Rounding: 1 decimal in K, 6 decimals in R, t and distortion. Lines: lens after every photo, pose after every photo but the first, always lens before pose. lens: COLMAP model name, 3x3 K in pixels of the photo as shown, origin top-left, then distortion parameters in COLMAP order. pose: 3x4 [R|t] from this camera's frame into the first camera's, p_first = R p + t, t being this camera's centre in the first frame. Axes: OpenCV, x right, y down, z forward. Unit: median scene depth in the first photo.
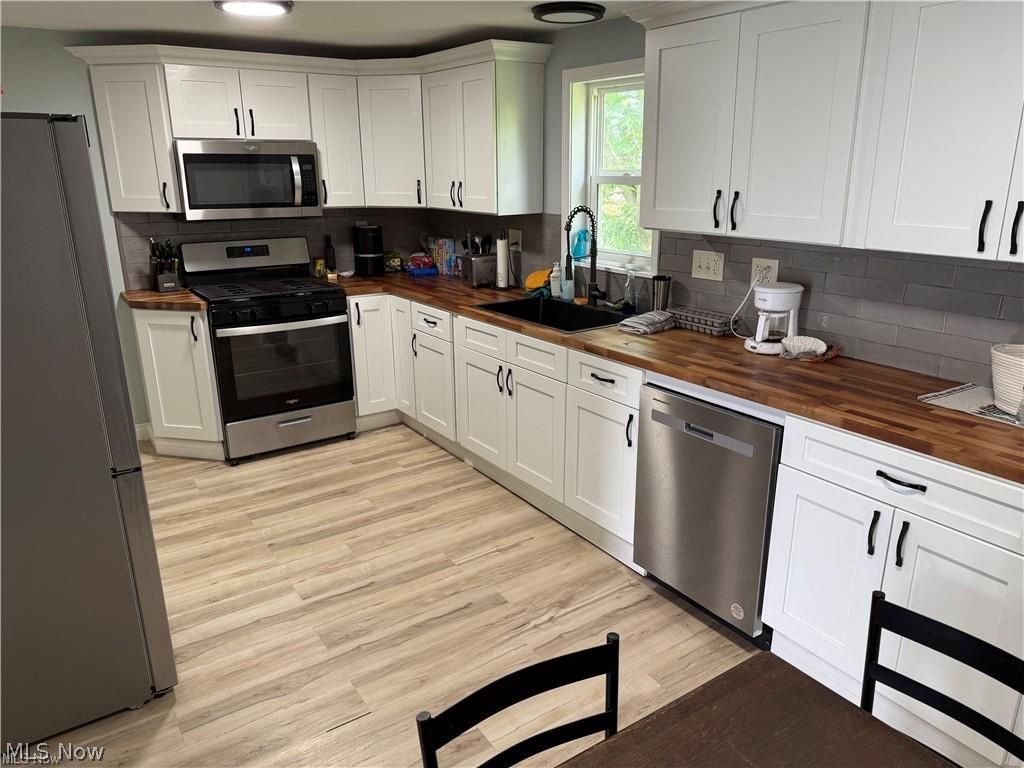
lens RADIAL K [[724.7, 0, 511.1], [0, 724.7, 385.3], [0, 0, 1]] dist [0.070466, -0.064742]
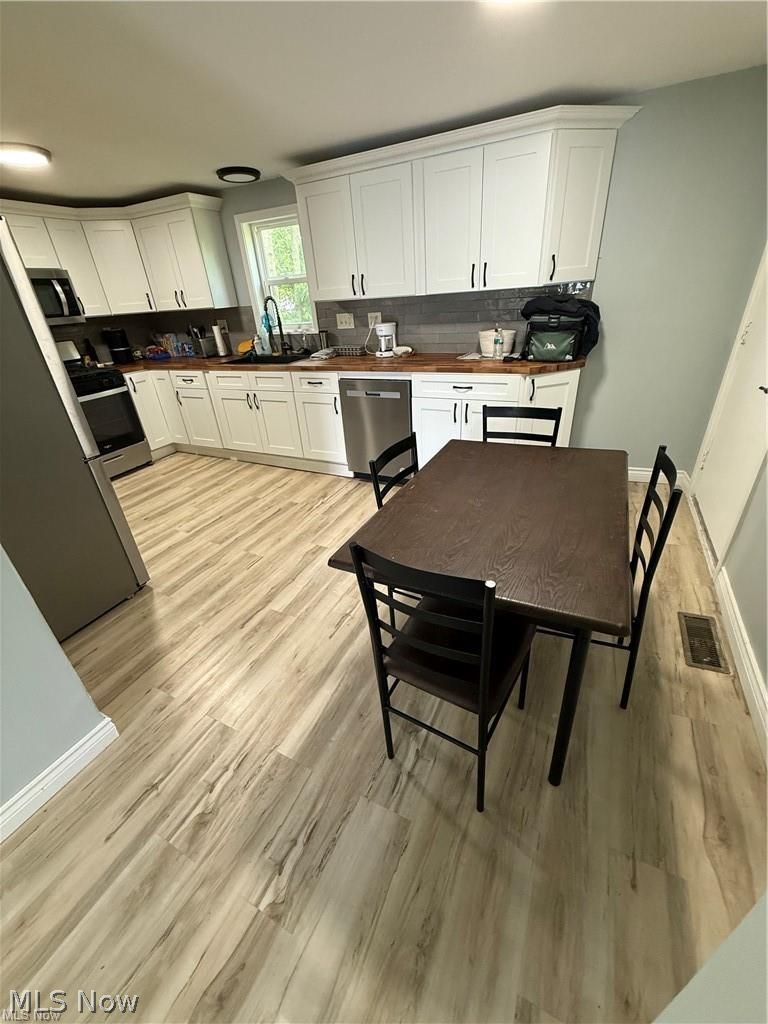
lens RADIAL K [[415.2, 0, 382.3], [0, 415.2, 512.0], [0, 0, 1]] dist [-0.000711, 0.000590]
pose [[0.871090, -0.275689, 0.406445, -0.230082], [0.200436, 0.955086, 0.218256, 0.099089], [-0.448361, -0.108654, 0.887224, -0.101190]]
